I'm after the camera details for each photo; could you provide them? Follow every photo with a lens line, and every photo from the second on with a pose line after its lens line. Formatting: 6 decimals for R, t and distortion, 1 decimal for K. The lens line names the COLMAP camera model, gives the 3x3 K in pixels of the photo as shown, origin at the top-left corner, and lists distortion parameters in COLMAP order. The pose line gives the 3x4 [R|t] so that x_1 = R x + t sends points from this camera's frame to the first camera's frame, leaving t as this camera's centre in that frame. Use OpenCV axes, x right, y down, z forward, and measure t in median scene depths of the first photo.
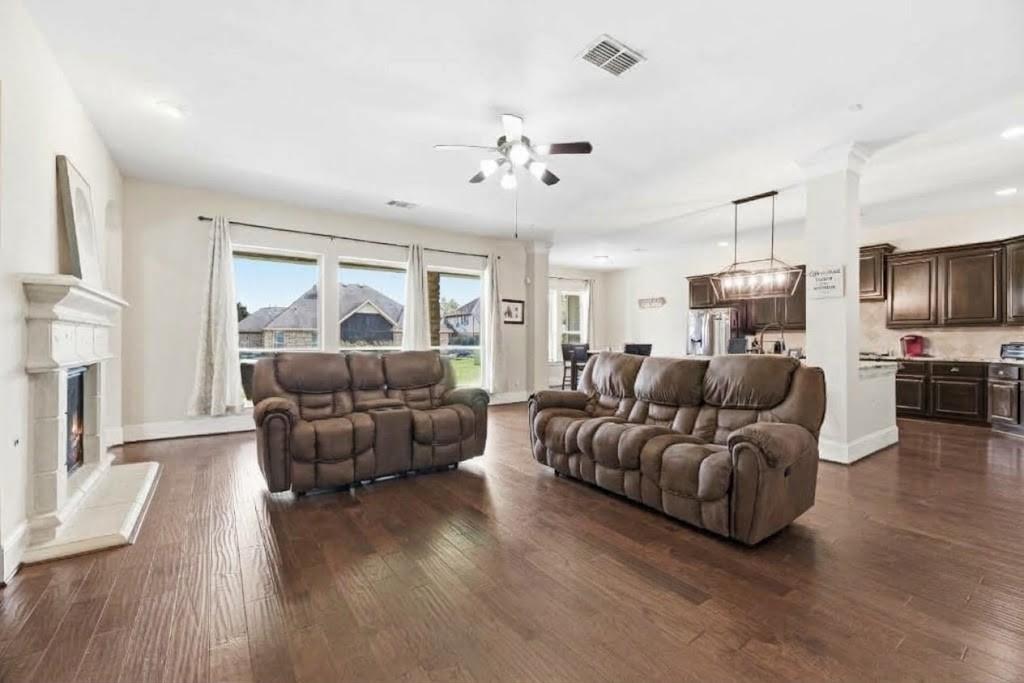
lens RADIAL K [[421.6, 0, 514.5], [0, 421.6, 341.0], [0, 0, 1]] dist [0.000123, 0.000265]
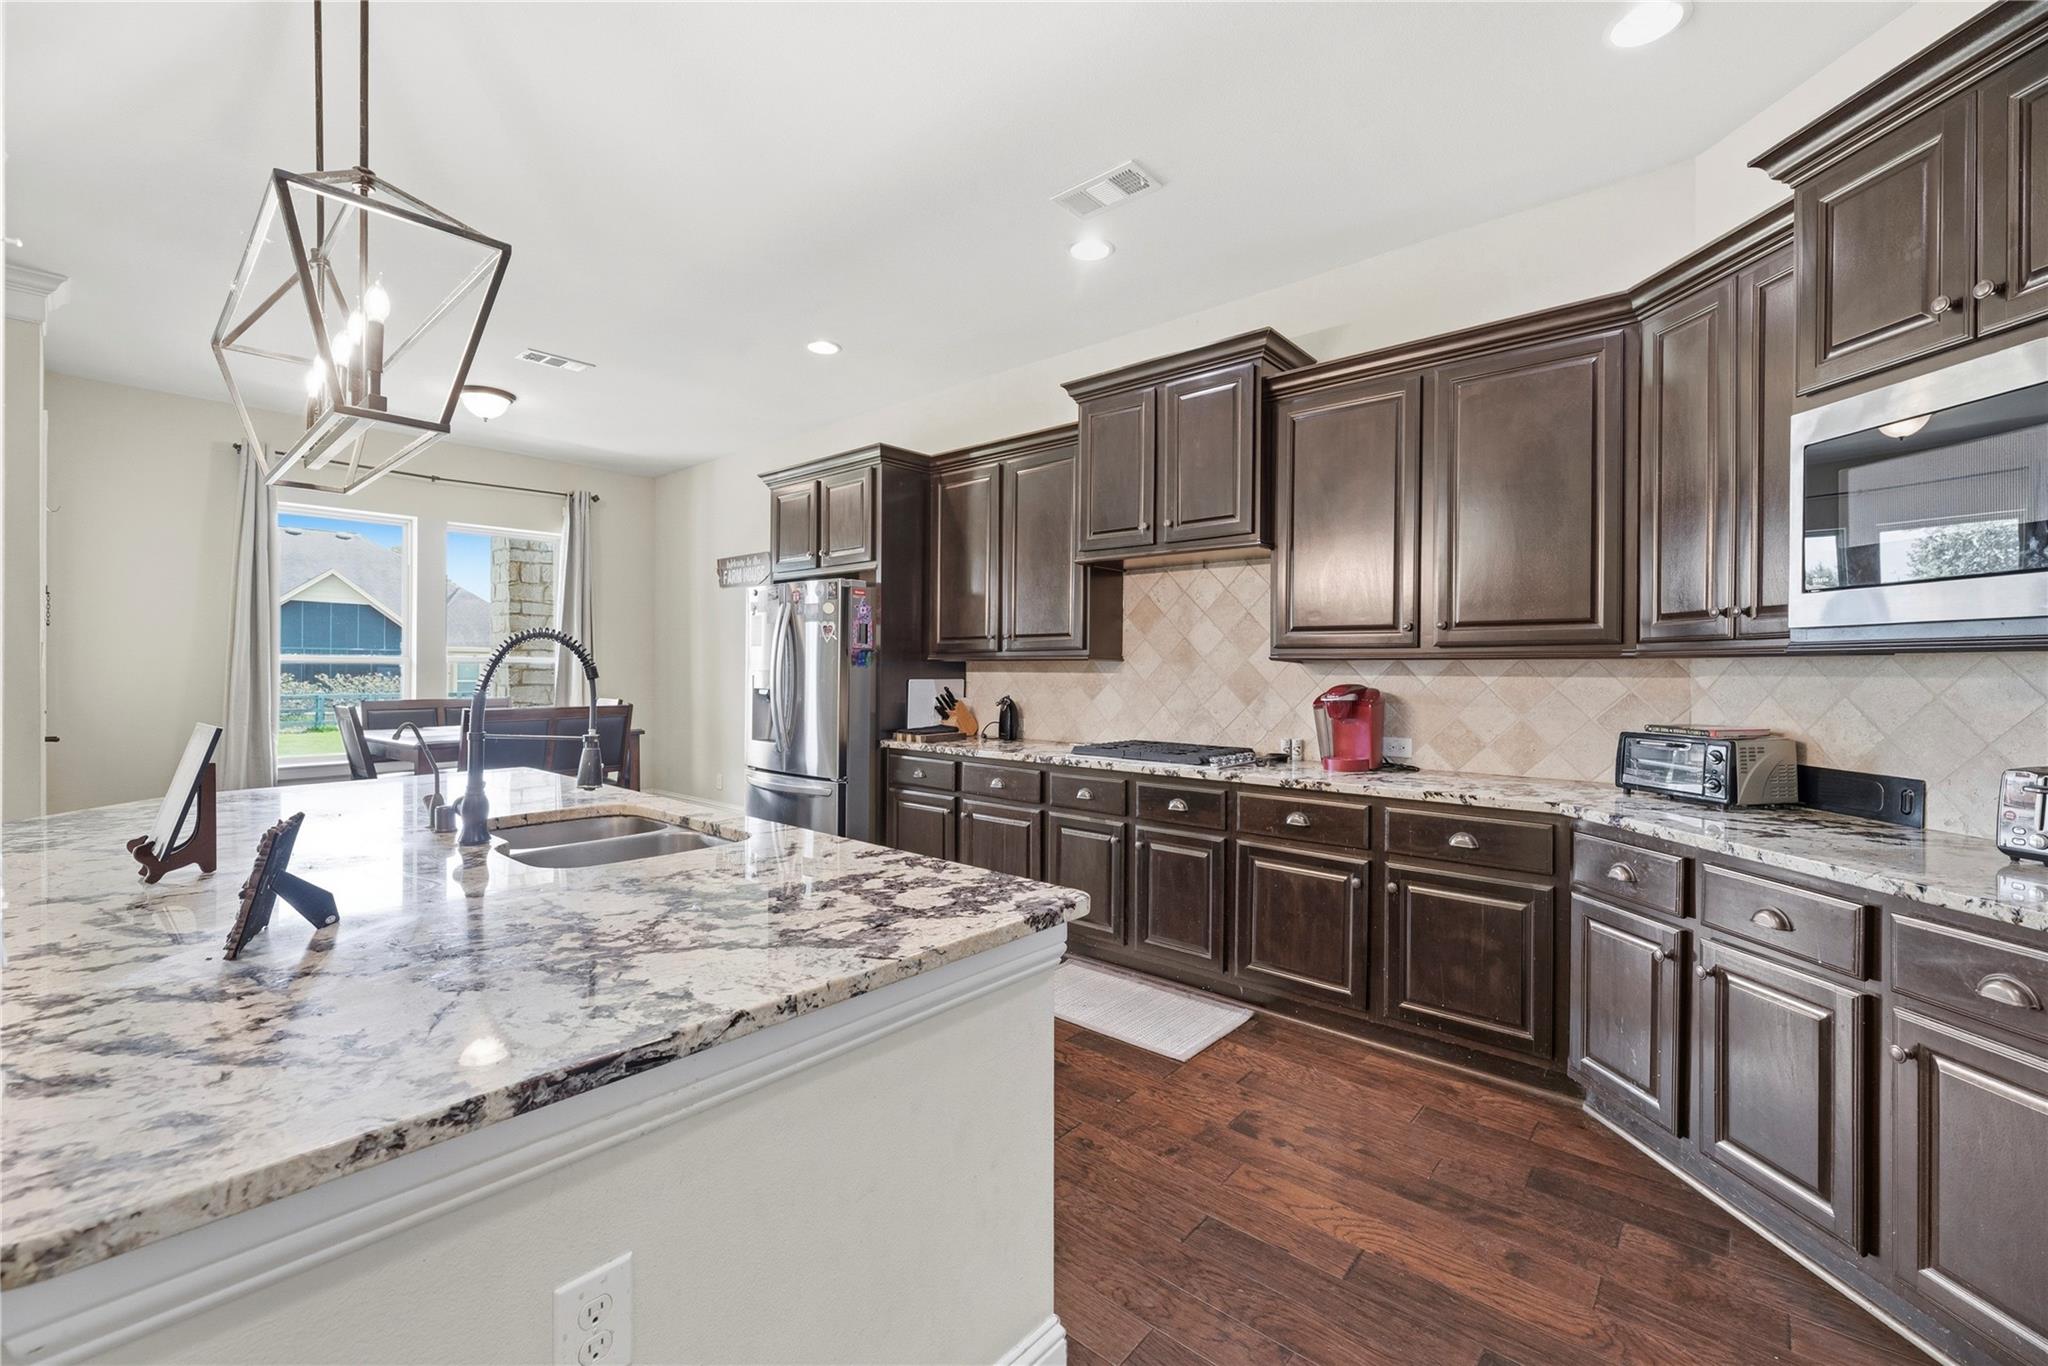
lens RADIAL K [[843.2, 0, 1034.5], [0, 843.2, 676.2], [0, 0, 1]] dist [0.000123, 0.000265]
pose [[0.968920, 0.007506, 0.247260, 0.648820], [-0.008117, 0.999966, 0.001454, -0.020915], [-0.247241, -0.003416, 0.968948, 0.562459]]
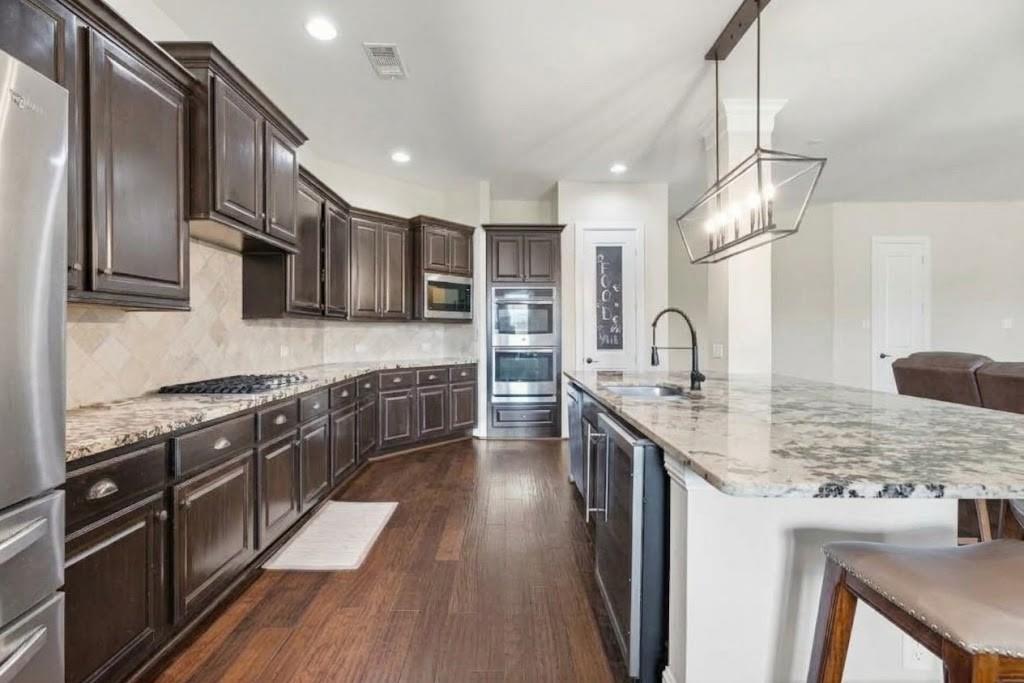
lens RADIAL K [[421.6, 0, 507.2], [0, 421.6, 333.4], [0, 0, 1]] dist [0.000123, 0.000265]
pose [[-0.838745, -0.005911, 0.544492, 0.437749], [-0.001253, 0.999959, 0.008925, -0.017809], [-0.544523, 0.006804, -0.838718, 1.372308]]
